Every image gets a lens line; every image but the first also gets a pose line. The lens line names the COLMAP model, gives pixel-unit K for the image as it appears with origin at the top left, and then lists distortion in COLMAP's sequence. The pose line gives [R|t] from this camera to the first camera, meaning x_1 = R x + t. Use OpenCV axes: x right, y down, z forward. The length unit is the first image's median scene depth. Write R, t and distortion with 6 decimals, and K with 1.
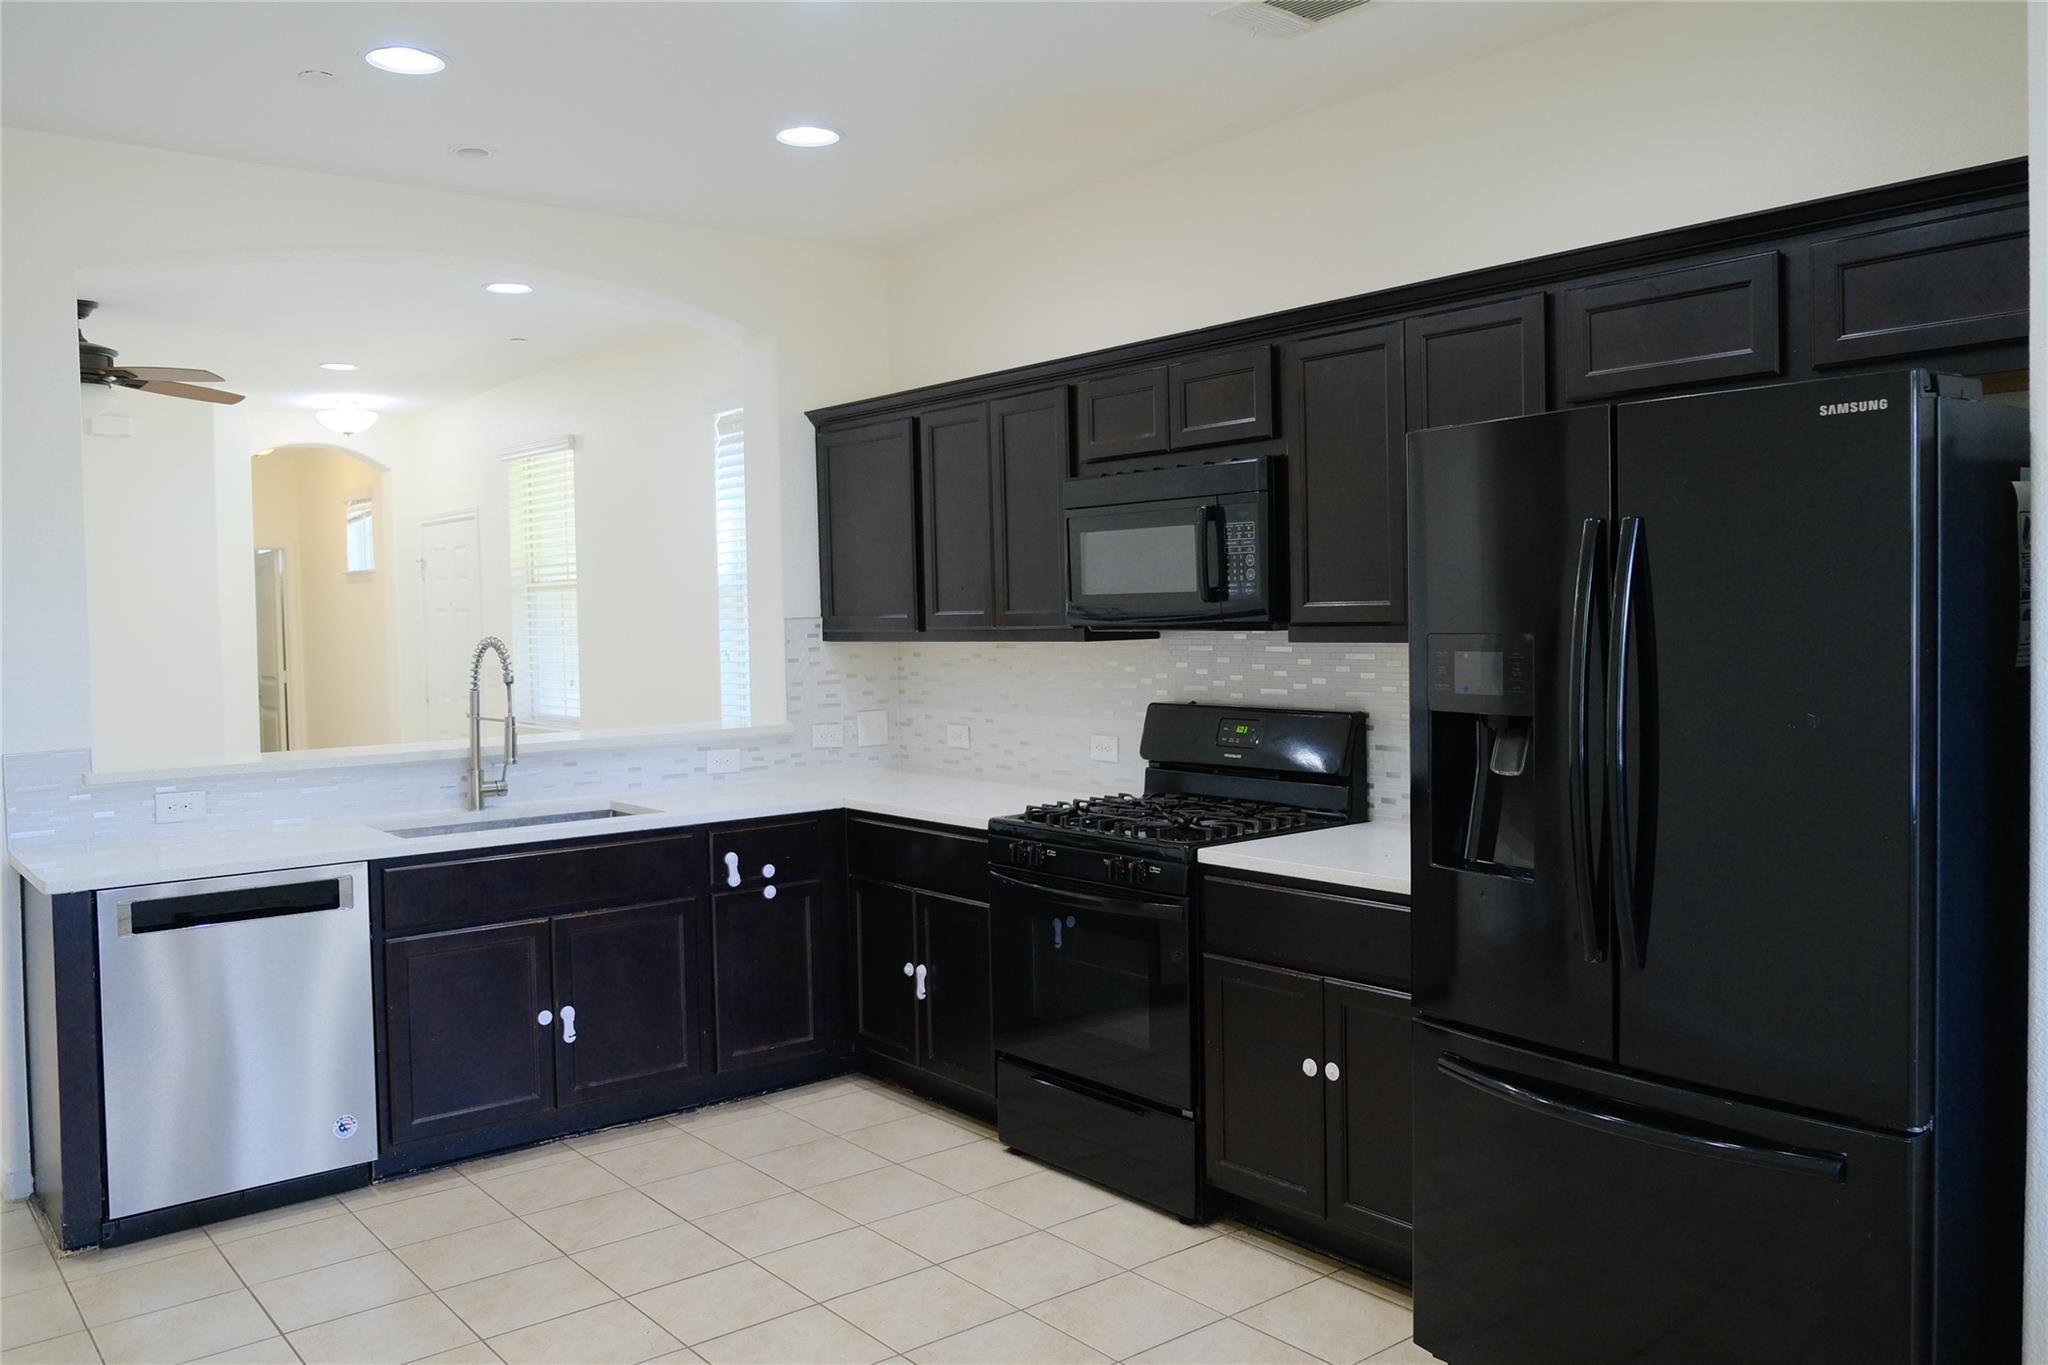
lens RADIAL K [[1600.8, 0, 1024.0], [0, 1600.8, 682.5], [0, 0, 1]] dist [-0.023195, 0.000223]
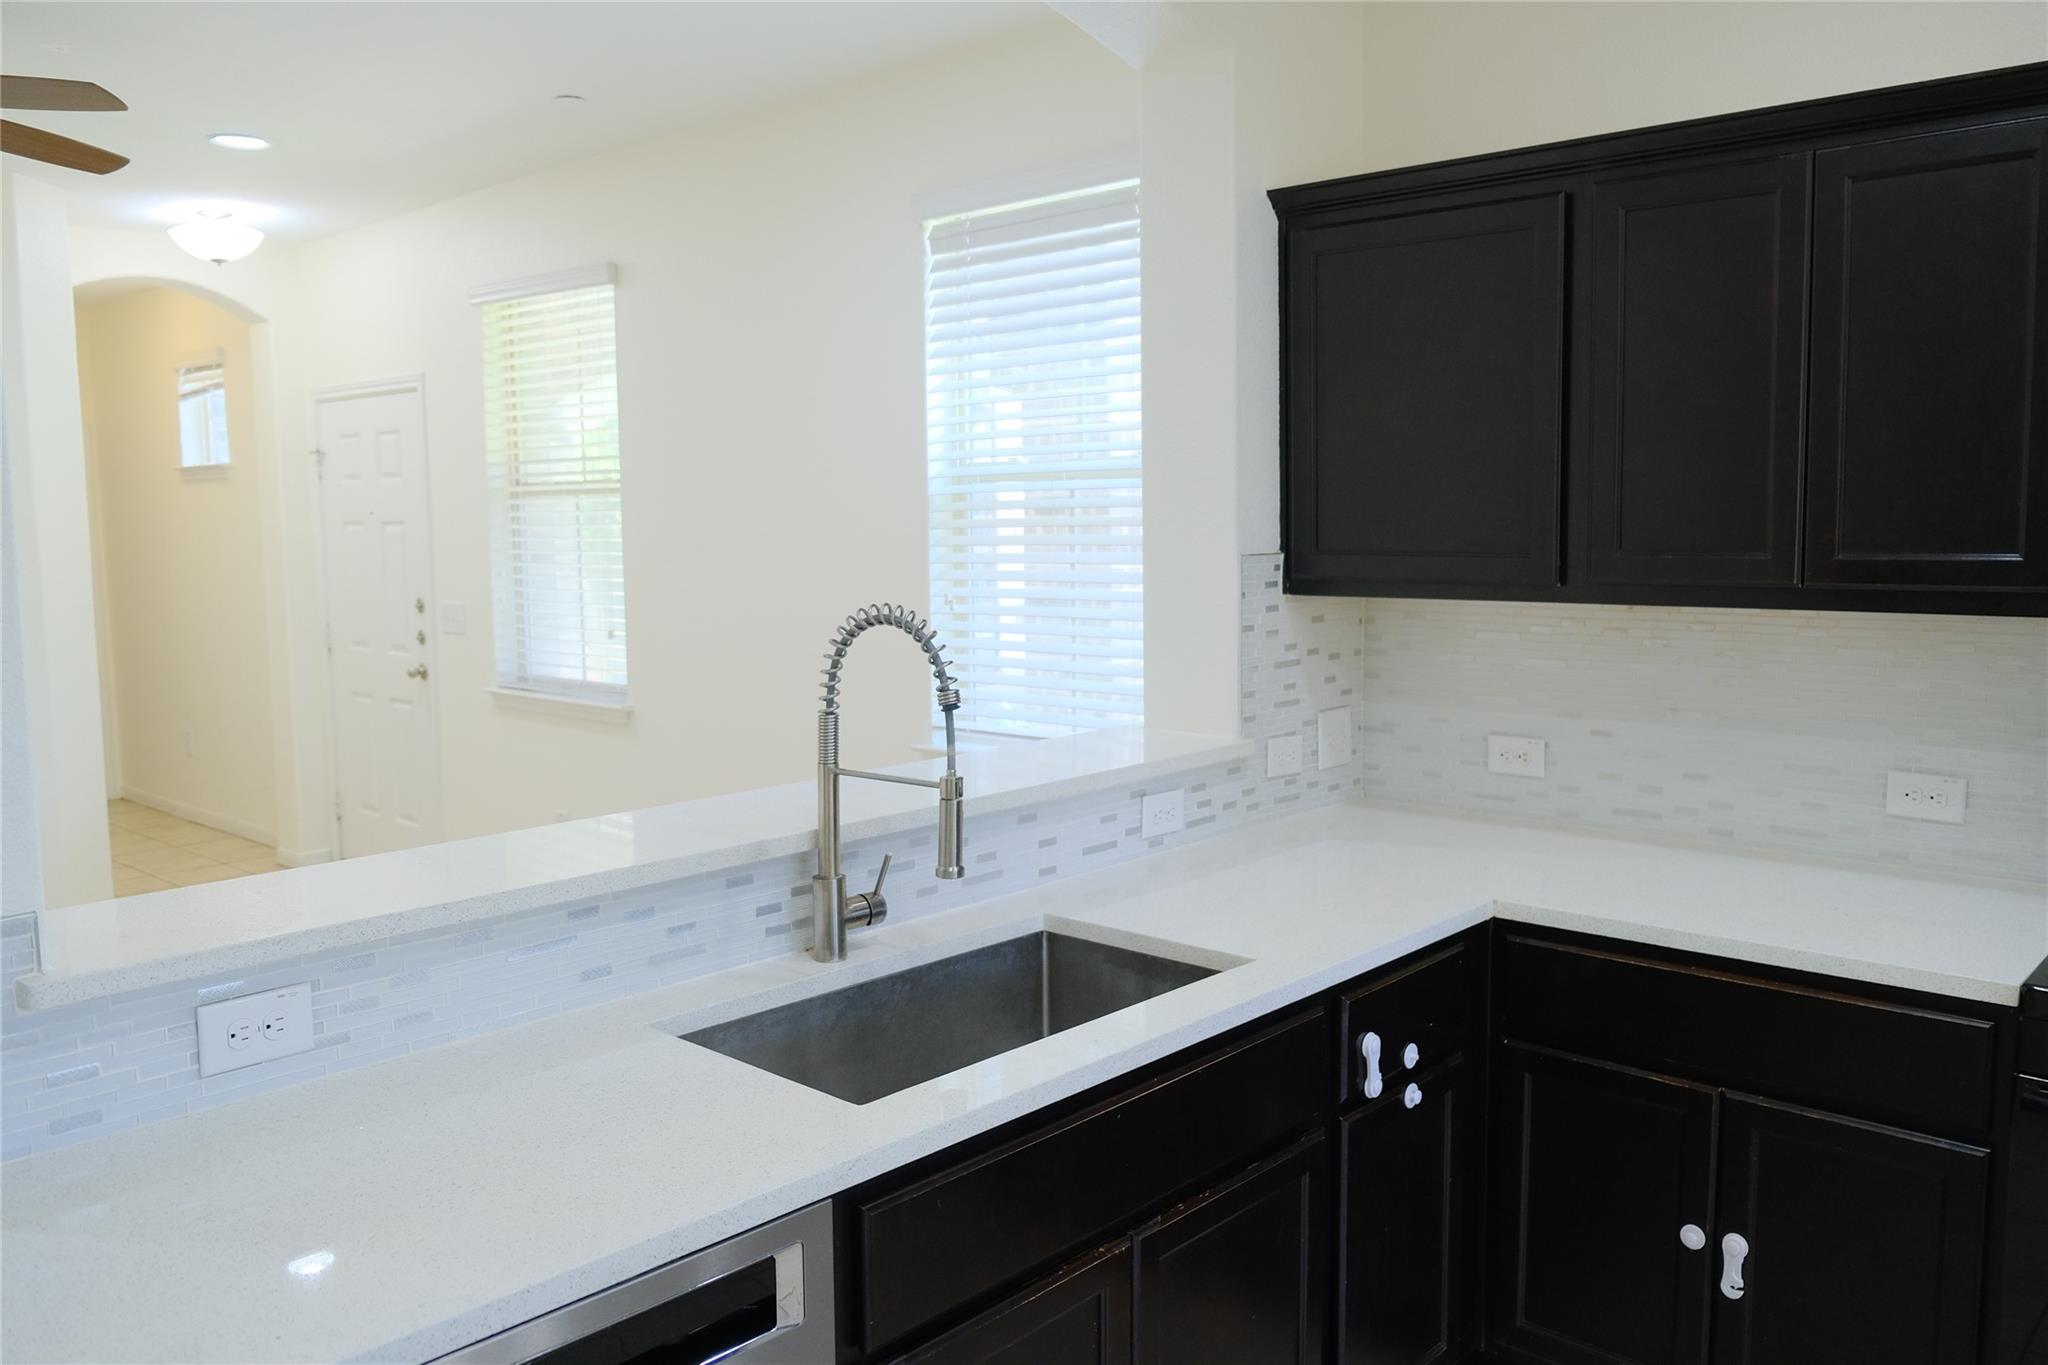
lens RADIAL K [[1600.8, 0, 1024.0], [0, 1600.8, 682.5], [0, 0, 1]] dist [-0.023195, 0.000223]
pose [[0.988723, -0.009047, 0.149484, -0.305849], [0.000184, 0.998247, 0.059192, -0.028182], [-0.149758, -0.058497, 0.986991, 0.440032]]
